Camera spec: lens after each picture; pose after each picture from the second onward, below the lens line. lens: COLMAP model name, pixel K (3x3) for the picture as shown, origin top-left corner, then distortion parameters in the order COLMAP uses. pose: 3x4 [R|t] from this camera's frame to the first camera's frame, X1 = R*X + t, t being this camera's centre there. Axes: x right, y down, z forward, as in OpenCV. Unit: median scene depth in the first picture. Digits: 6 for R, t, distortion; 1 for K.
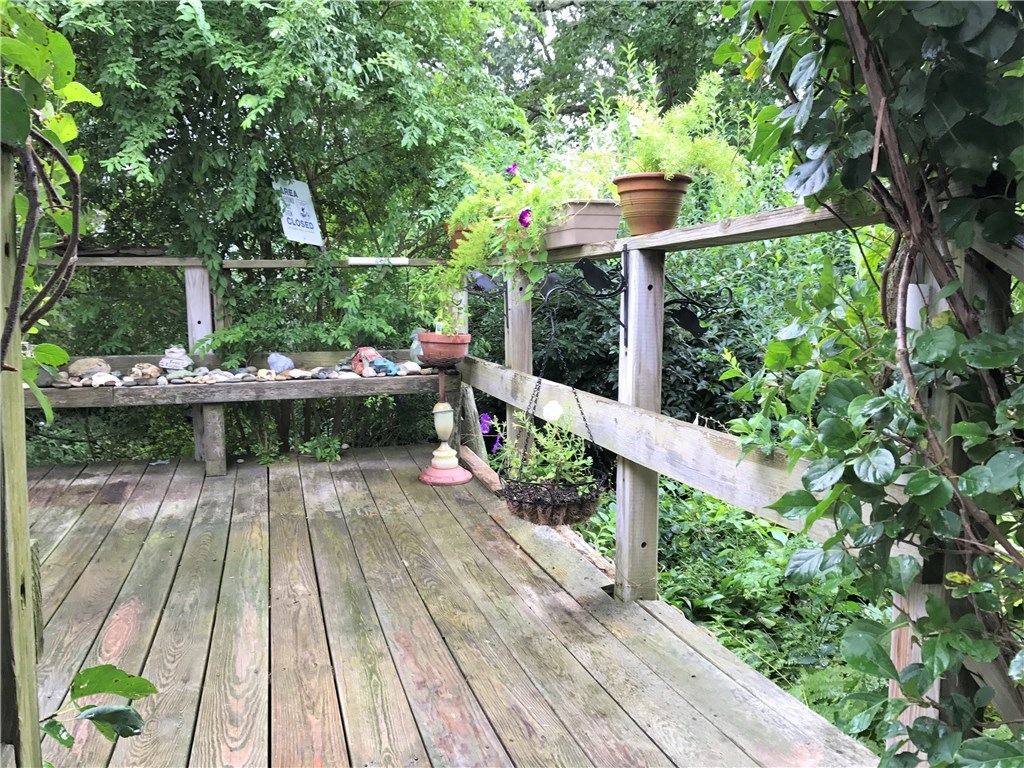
lens RADIAL K [[834.6, 0, 511.1], [0, 834.6, 385.8], [0, 0, 1]] dist [0.017553, -0.006936]
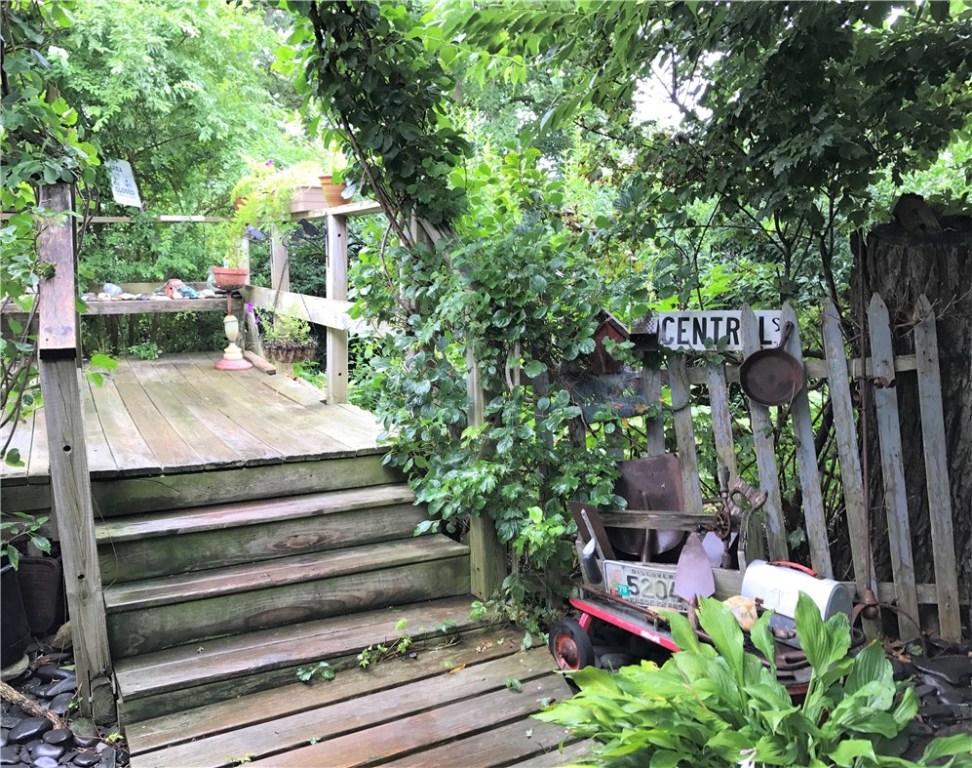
lens RADIAL K [[827.8, 0, 488.9], [0, 827.8, 381.5], [0, 0, 1]] dist [-0.062608, 0.016573]
pose [[0.978057, -0.019739, 0.207402, 0.058665], [0.010668, 0.998941, 0.044762, 0.073912], [-0.208066, -0.041568, 0.977231, -0.501202]]
